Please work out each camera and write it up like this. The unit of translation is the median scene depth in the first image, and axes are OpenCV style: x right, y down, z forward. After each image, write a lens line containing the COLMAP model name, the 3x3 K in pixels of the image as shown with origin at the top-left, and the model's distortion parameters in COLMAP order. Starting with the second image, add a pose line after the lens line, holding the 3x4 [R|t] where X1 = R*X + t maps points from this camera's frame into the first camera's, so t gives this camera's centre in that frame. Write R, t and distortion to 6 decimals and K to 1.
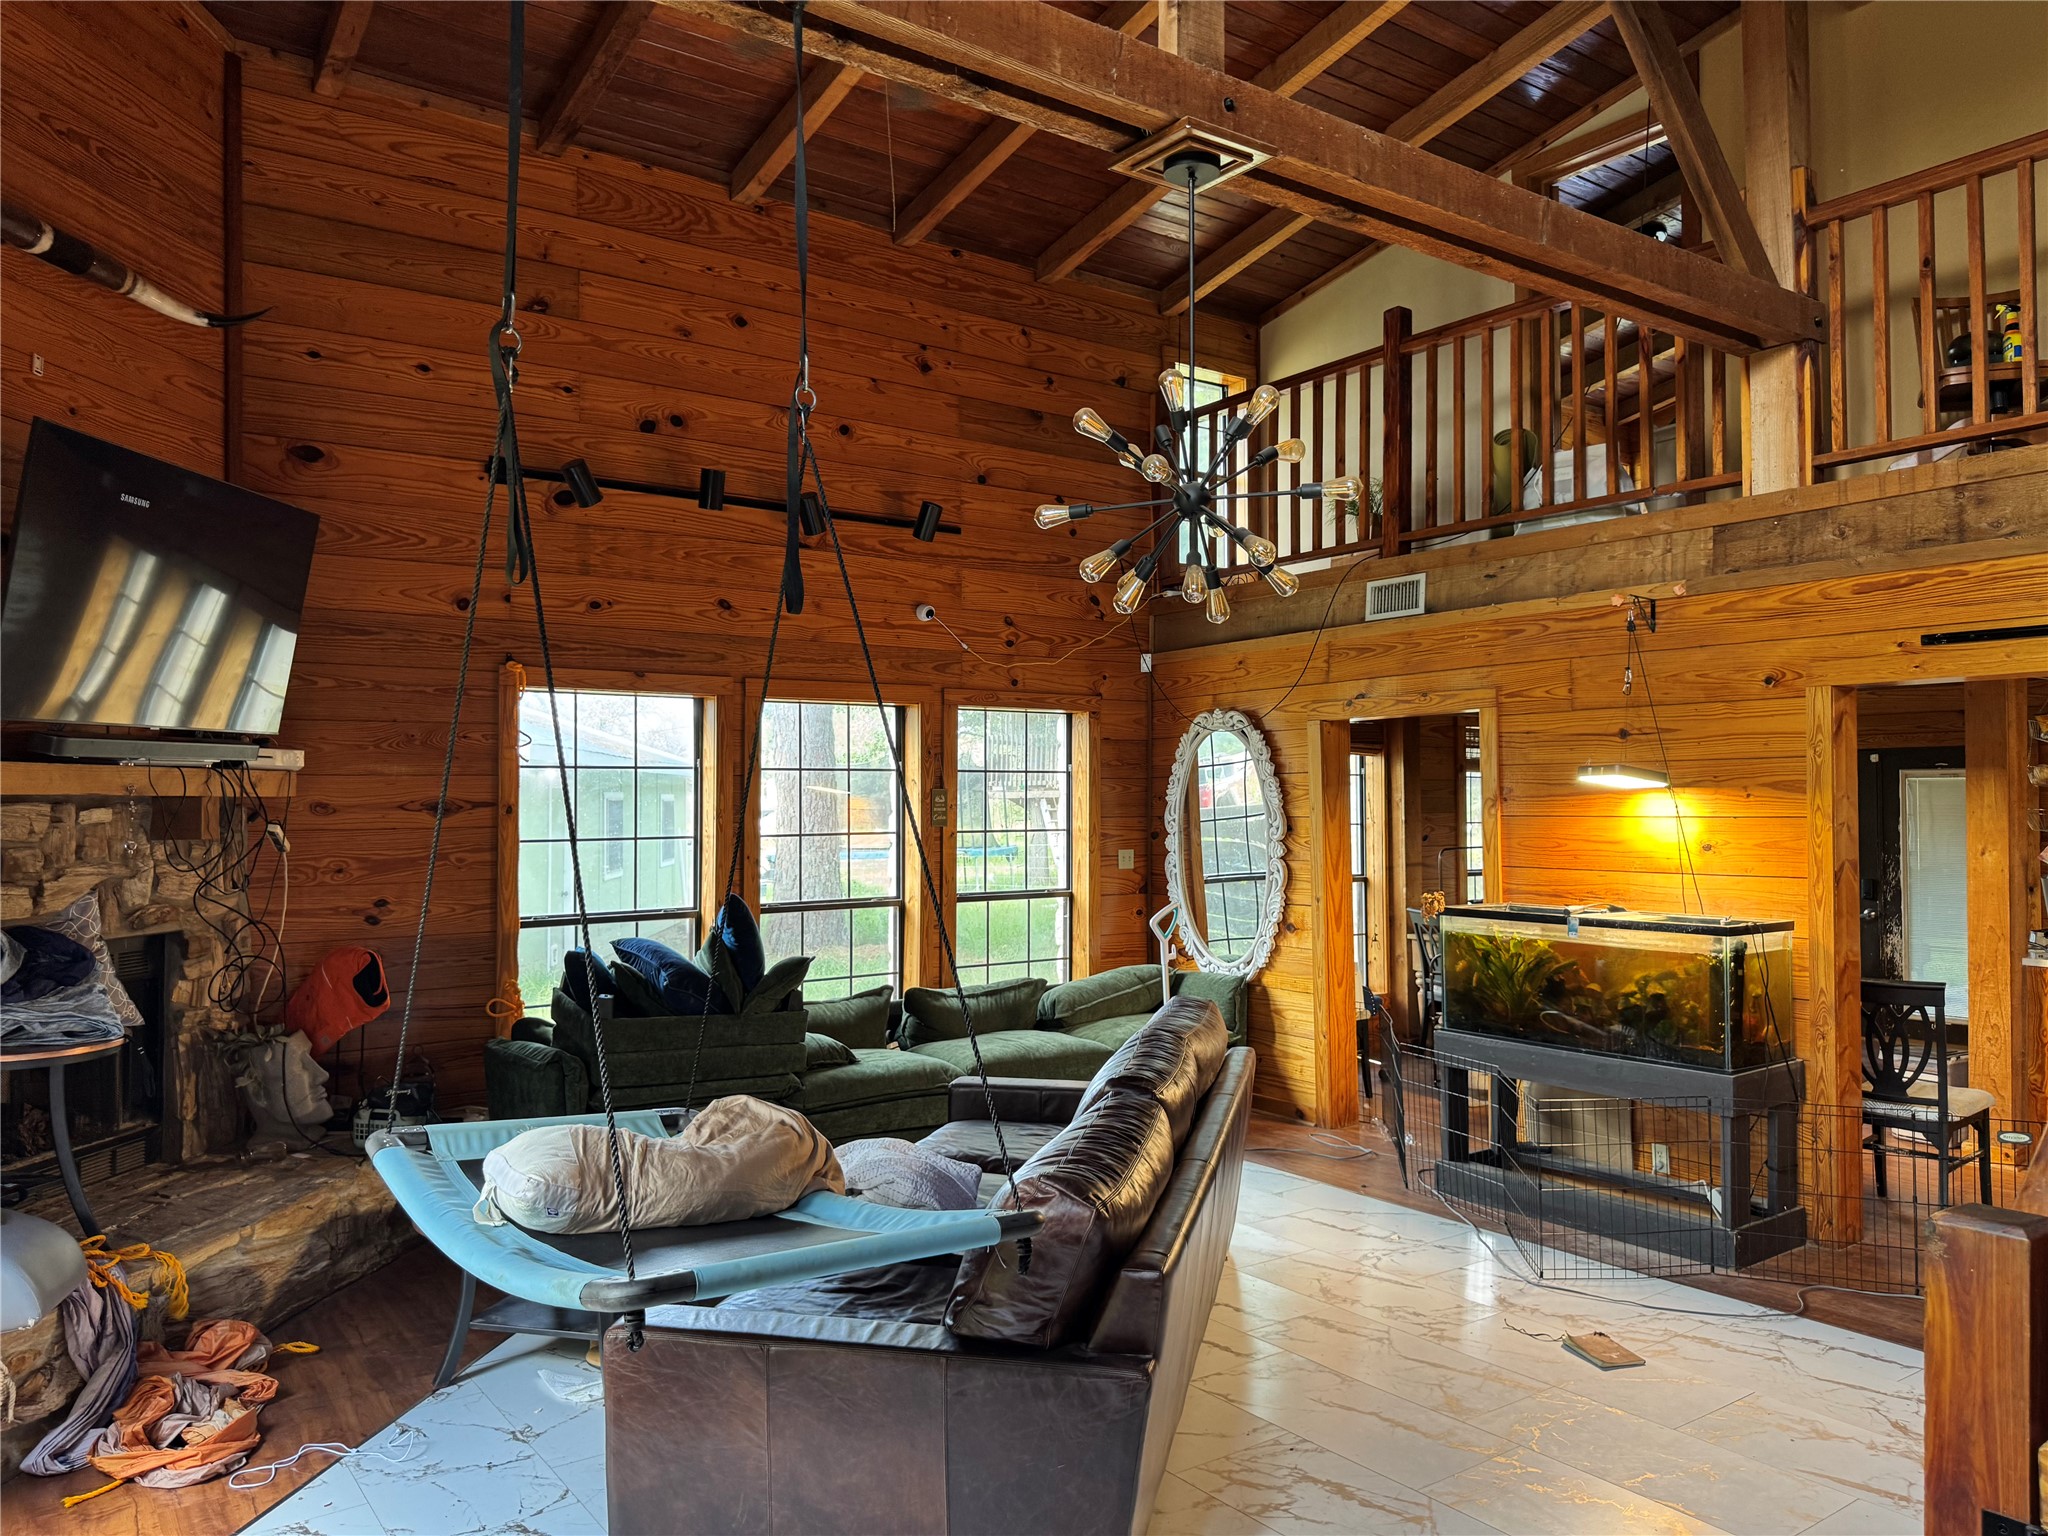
lens RADIAL K [[1465.6, 0, 1024.2], [0, 1465.6, 771.9], [0, 0, 1]] dist [0.047364, -0.057309]
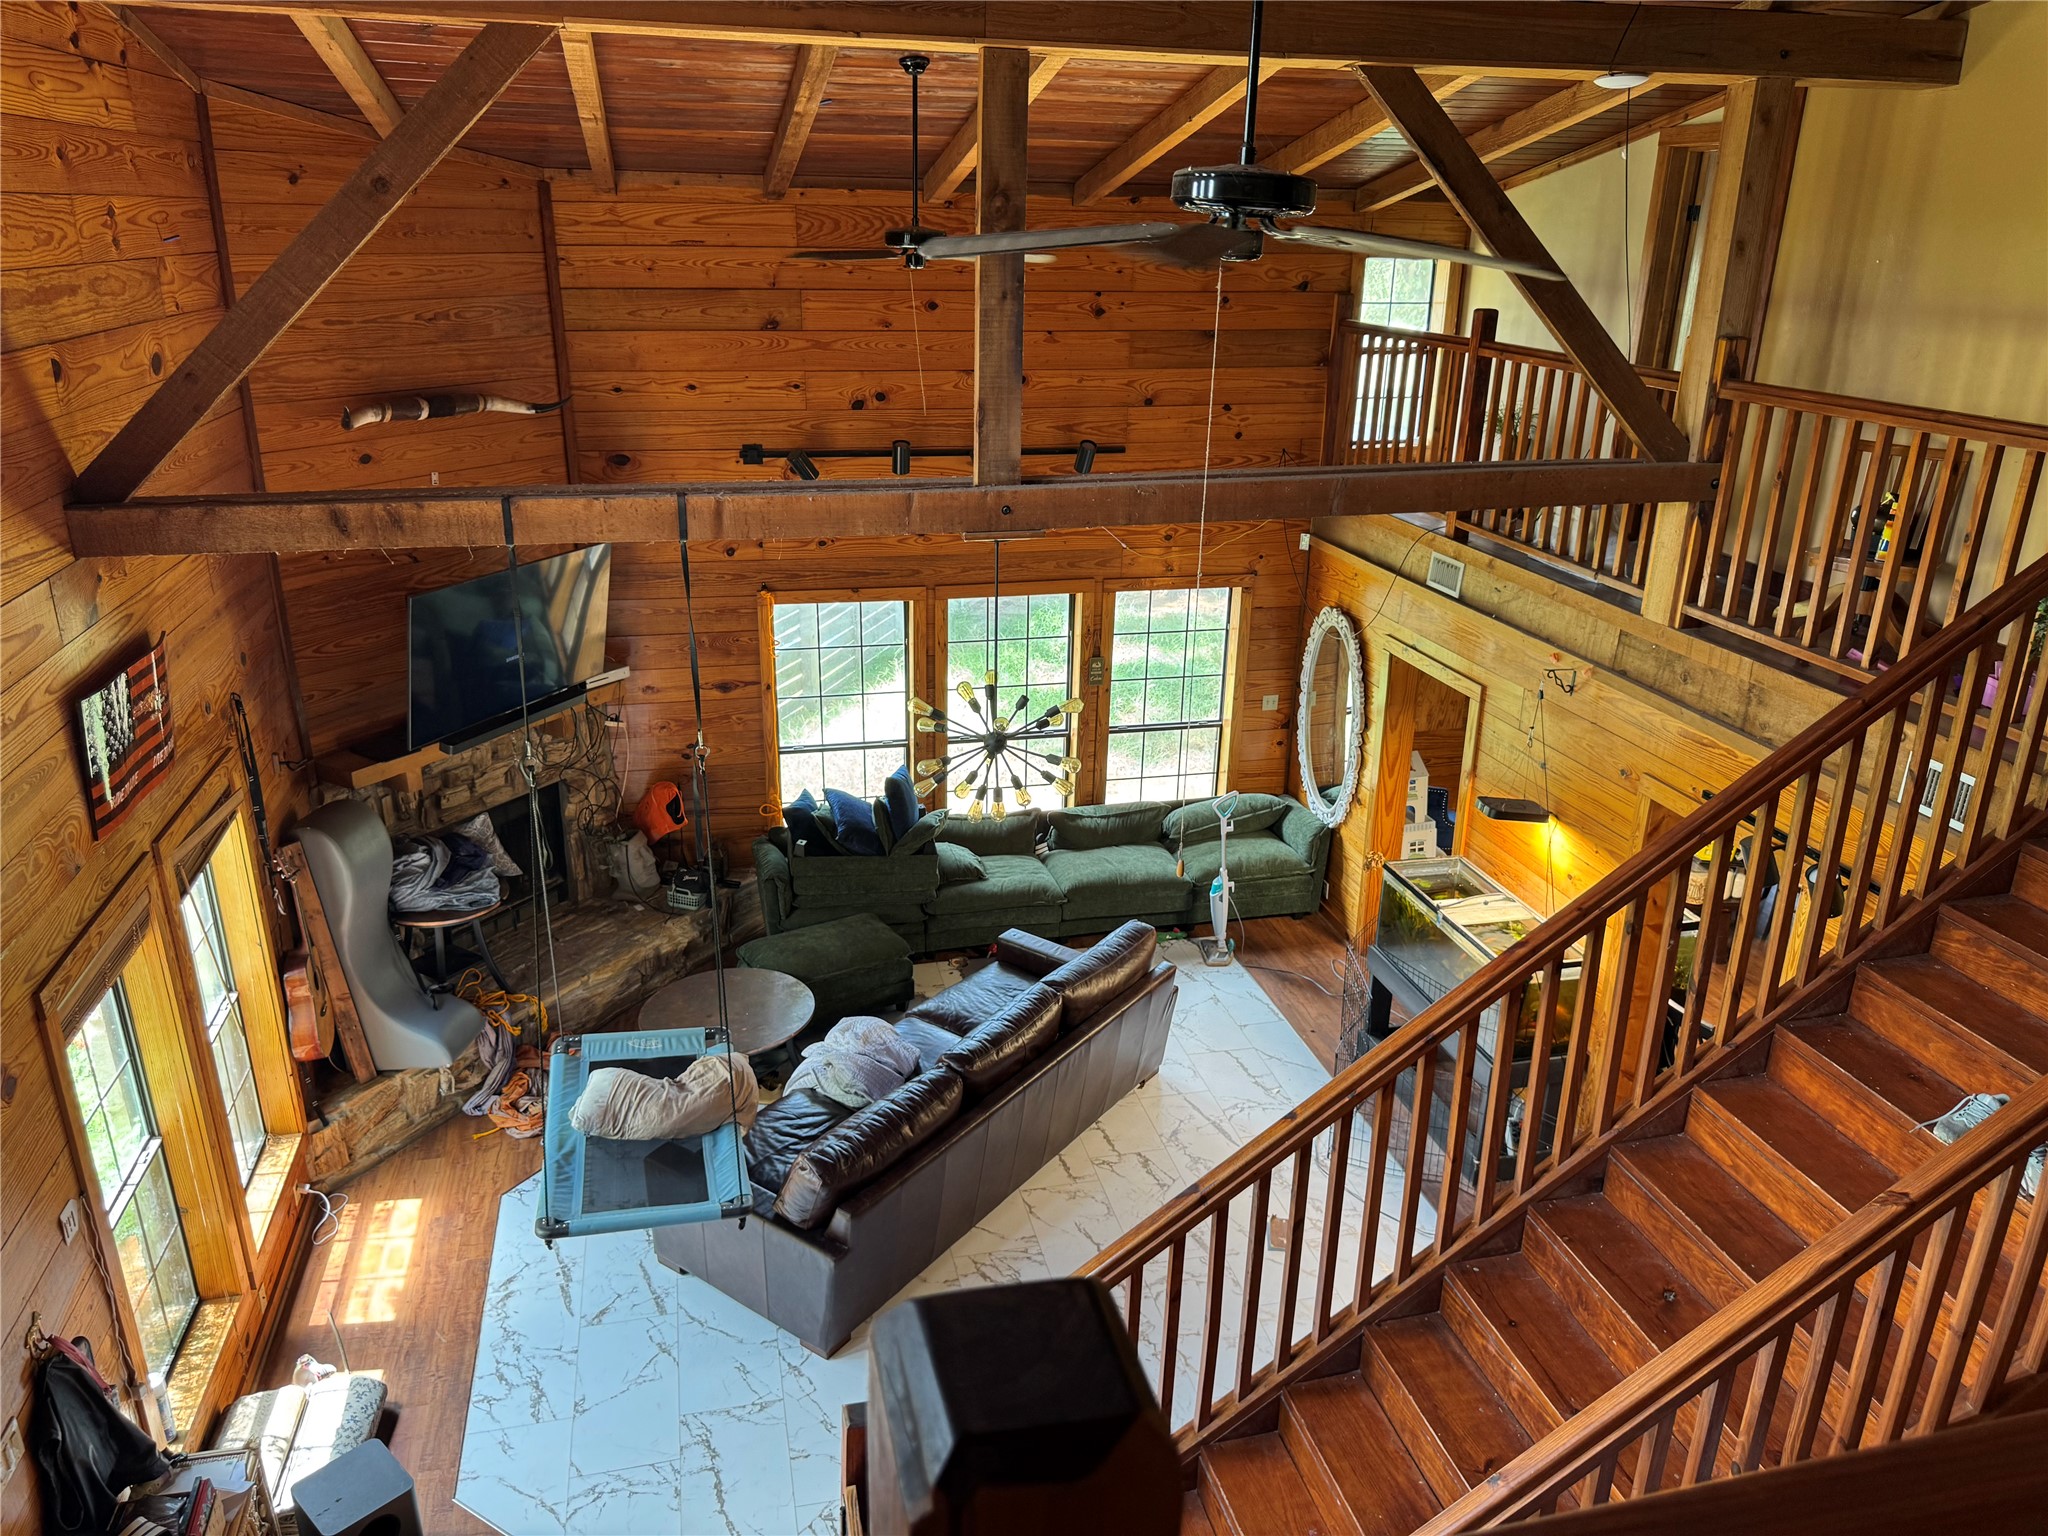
lens RADIAL K [[1465.6, 0, 1042.1], [0, 1465.6, 763.7], [0, 0, 1]] dist [0.047364, -0.057309]
pose [[0.924180, 0.154064, -0.349507, 0.427378], [-0.014166, 0.928241, 0.371711, -0.448261], [0.381694, -0.338576, 0.860044, -0.187701]]
